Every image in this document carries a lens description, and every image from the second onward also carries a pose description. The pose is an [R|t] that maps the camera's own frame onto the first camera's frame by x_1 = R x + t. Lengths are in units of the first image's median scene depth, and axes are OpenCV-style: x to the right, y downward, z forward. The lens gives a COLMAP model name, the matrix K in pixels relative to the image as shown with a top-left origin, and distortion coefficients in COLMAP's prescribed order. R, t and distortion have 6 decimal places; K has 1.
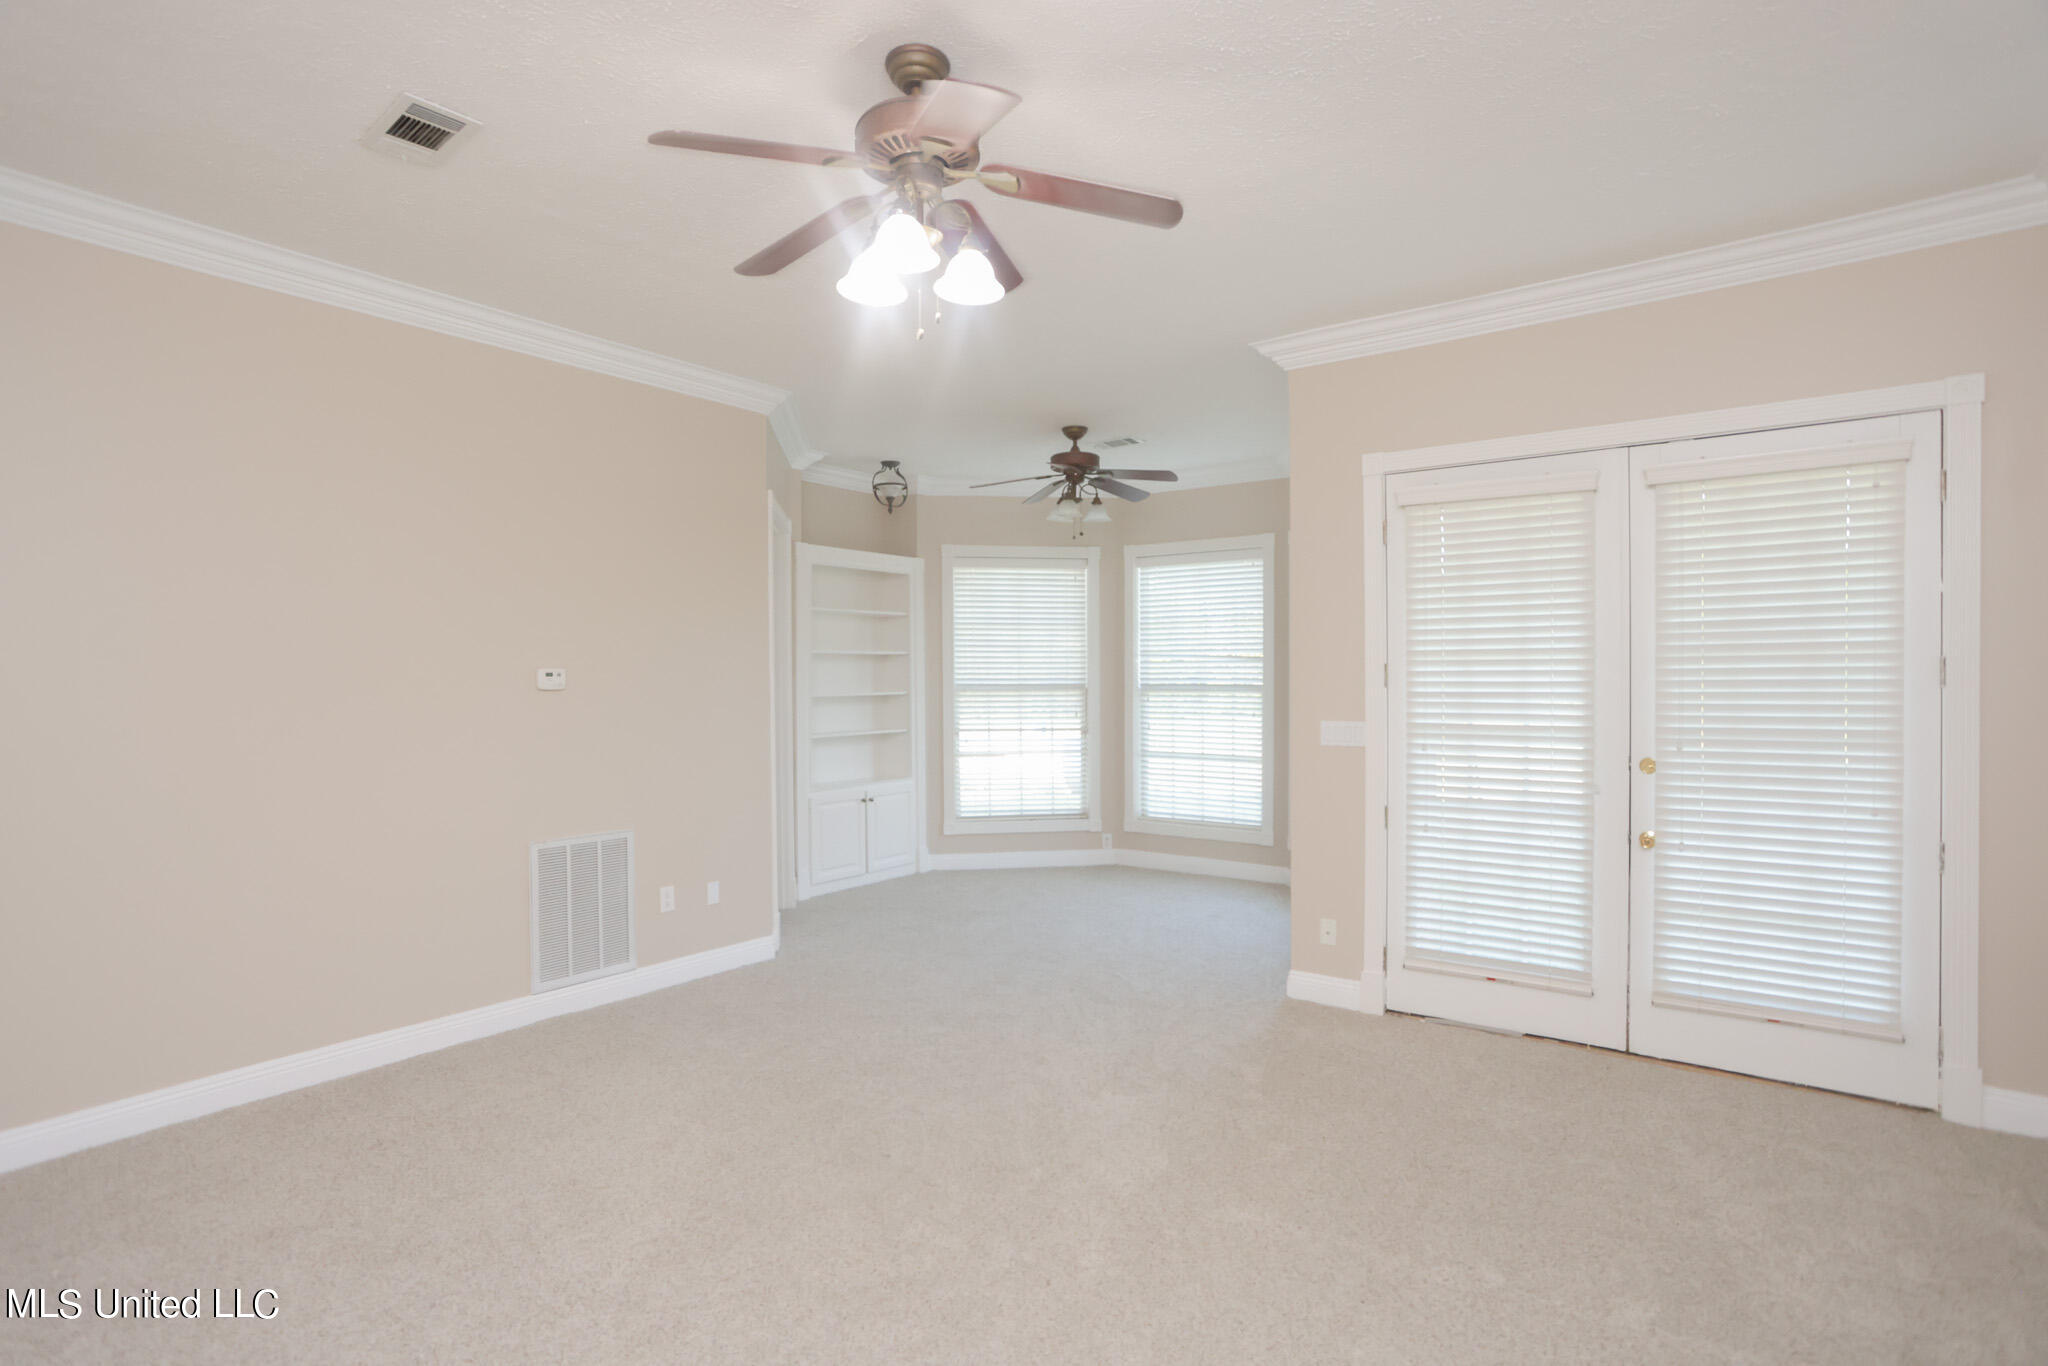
lens RADIAL K [[1003.2, 0, 1018.8], [0, 1003.2, 671.4], [0, 0, 1]] dist [-0.082792, 0.035080]
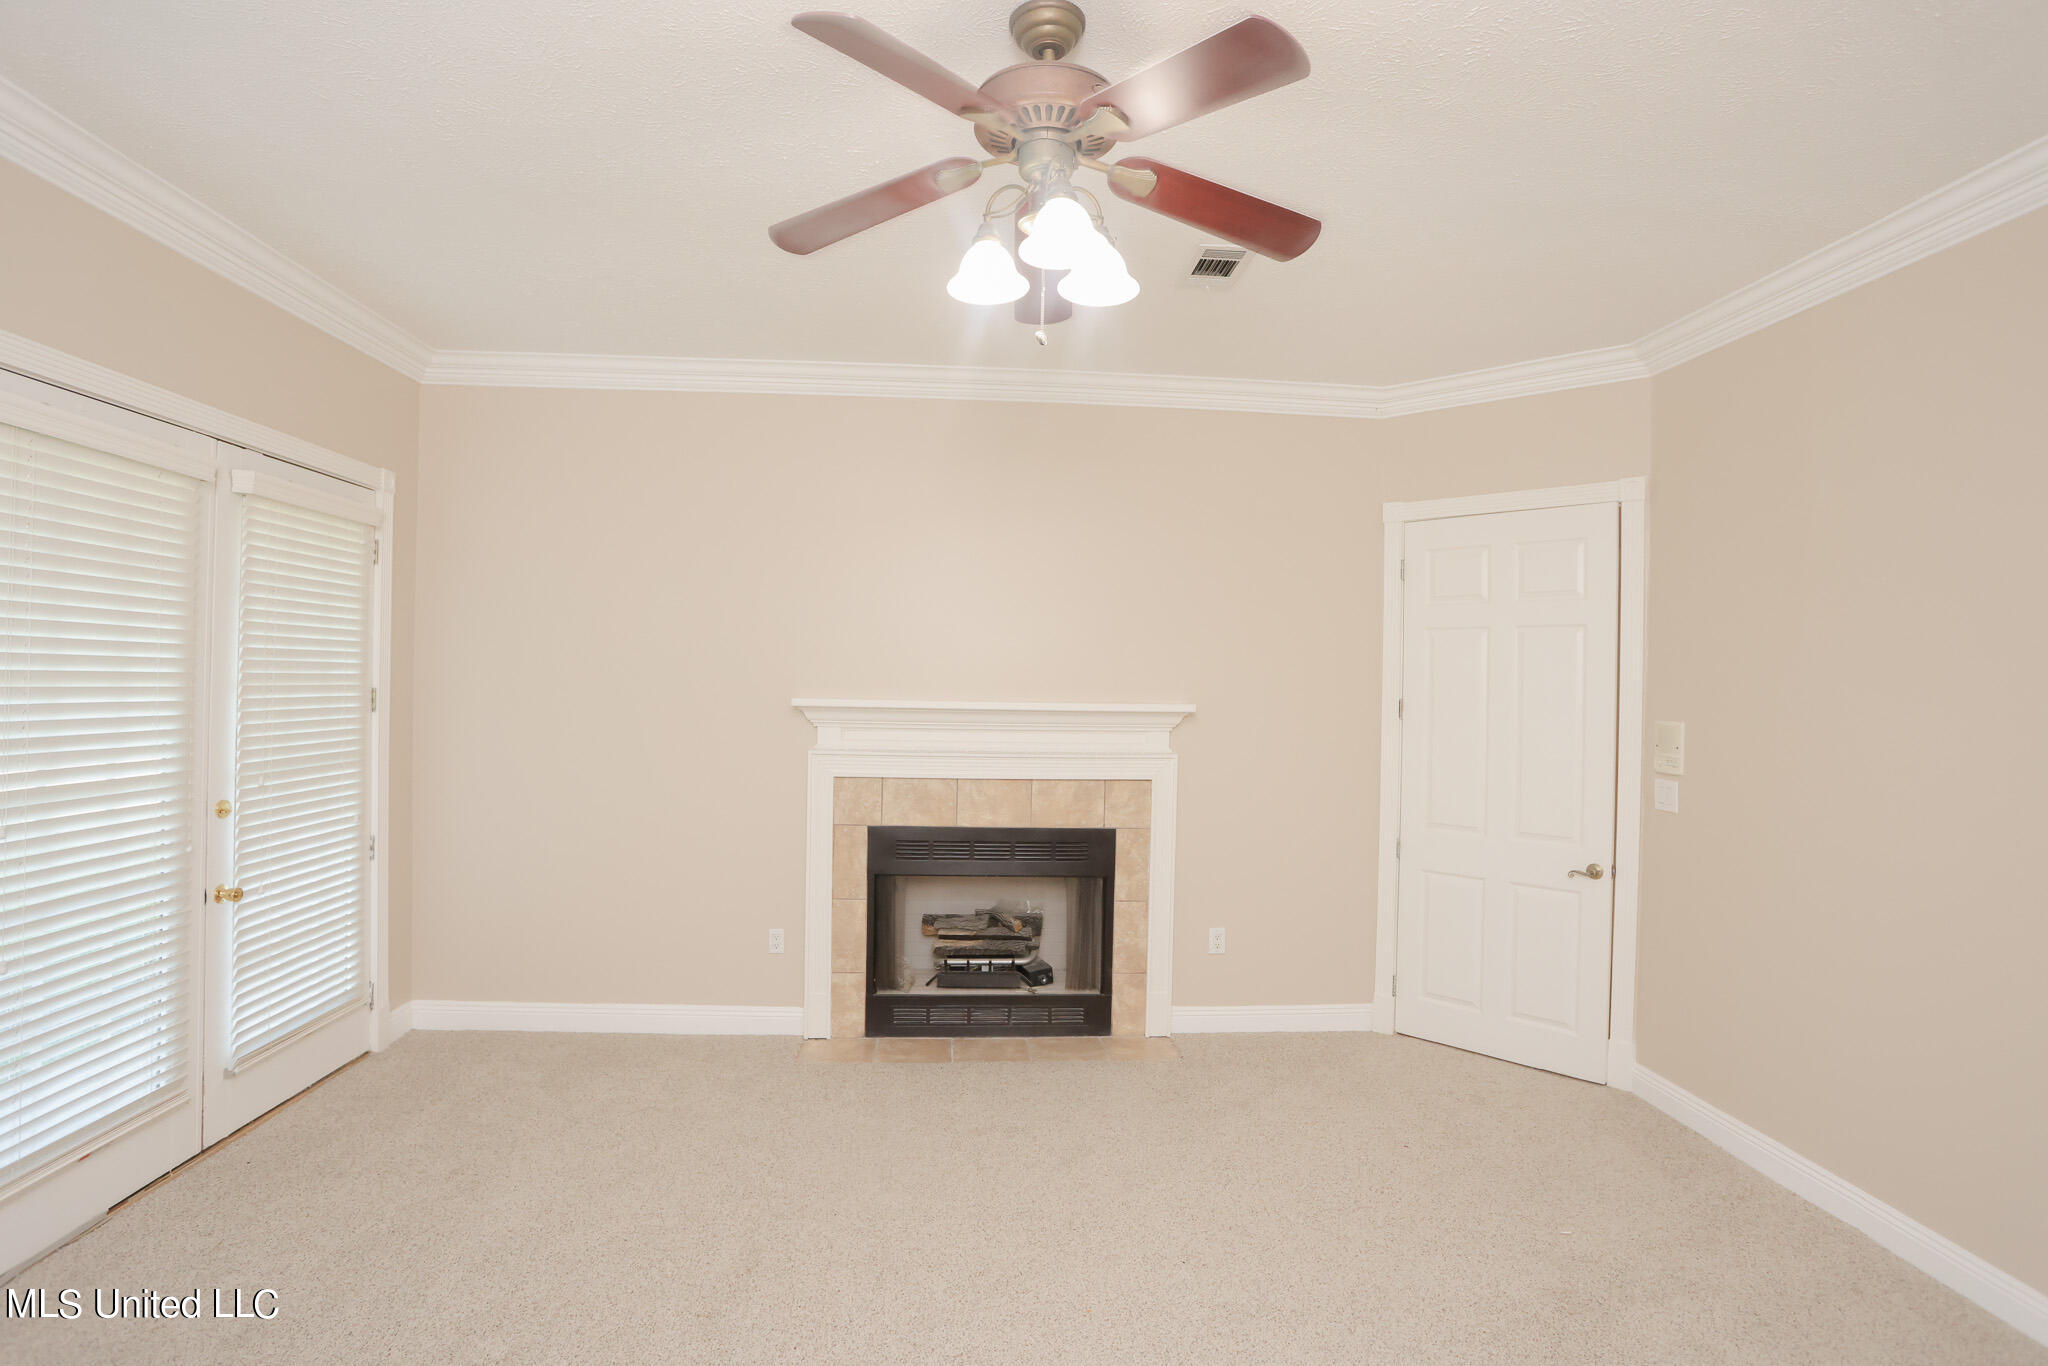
lens RADIAL K [[1003.2, 0, 1018.8], [0, 1003.2, 671.4], [0, 0, 1]] dist [-0.082792, 0.035080]
pose [[-0.636381, 0.005818, 0.771353, -0.465759], [-0.013702, 0.999729, -0.018845, -0.020171], [-0.771253, -0.022562, -0.636129, 0.976807]]
